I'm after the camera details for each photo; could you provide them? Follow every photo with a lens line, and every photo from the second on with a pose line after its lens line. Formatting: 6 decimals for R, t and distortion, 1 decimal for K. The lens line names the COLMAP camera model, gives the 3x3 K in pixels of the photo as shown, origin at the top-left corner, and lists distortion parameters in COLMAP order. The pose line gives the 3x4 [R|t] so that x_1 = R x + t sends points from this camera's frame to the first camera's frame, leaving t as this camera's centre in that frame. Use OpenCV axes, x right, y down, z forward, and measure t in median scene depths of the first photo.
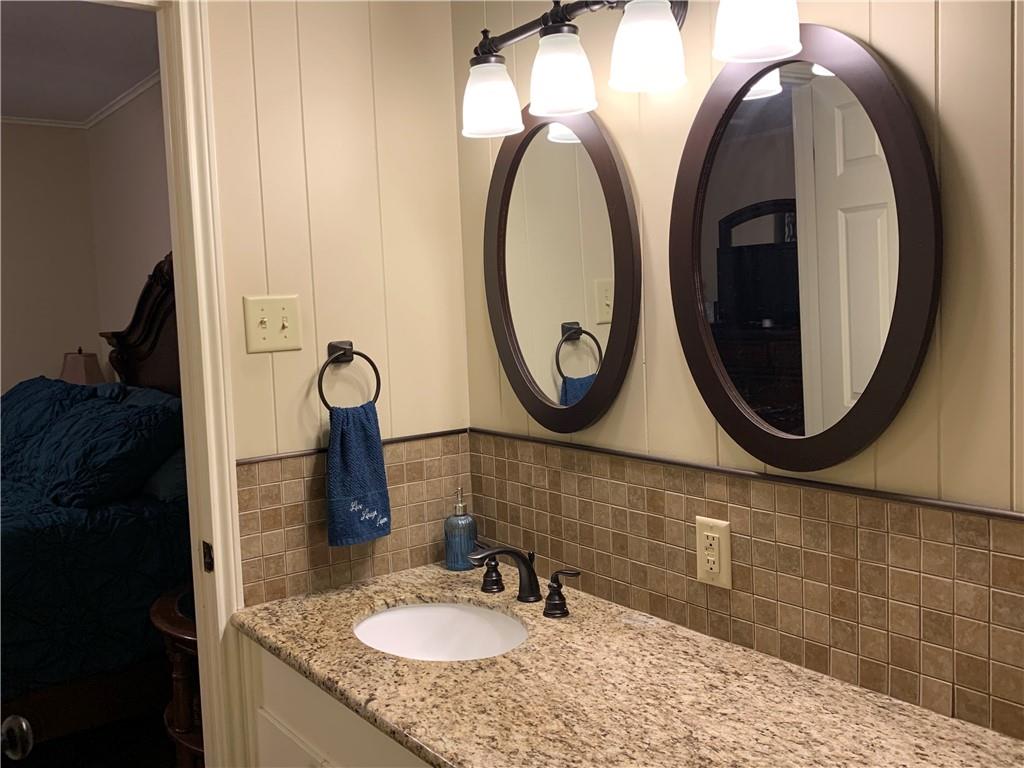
lens RADIAL K [[950.3, 0, 512.0], [0, 950.3, 384.0], [0, 0, 1]] dist [0.083137, -0.008164]
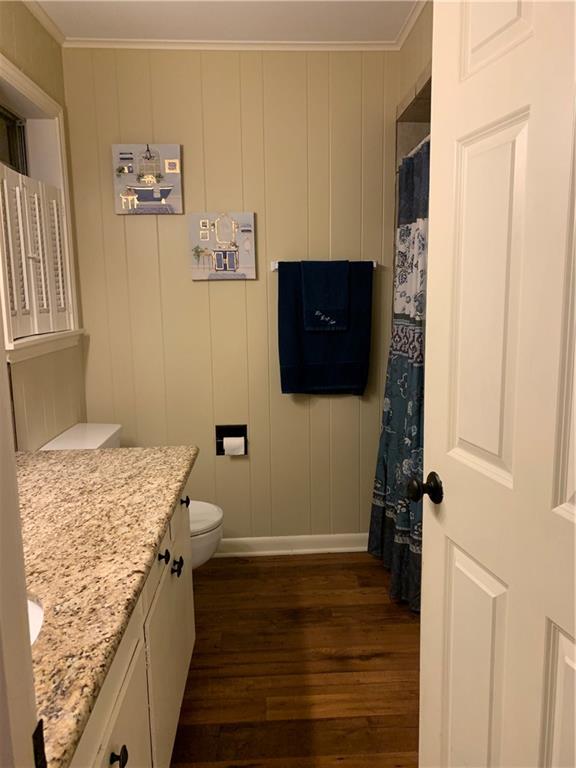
lens RADIAL K [[574.8, 0, 288.0], [0, 574.8, 384.0], [0, 0, 1]] dist [-0.000309, -0.000426]
pose [[-0.828081, -0.033868, 0.559584, -0.725150], [0.094921, 0.975291, 0.199493, -0.034739], [-0.552513, 0.218312, -0.804406, 1.459845]]
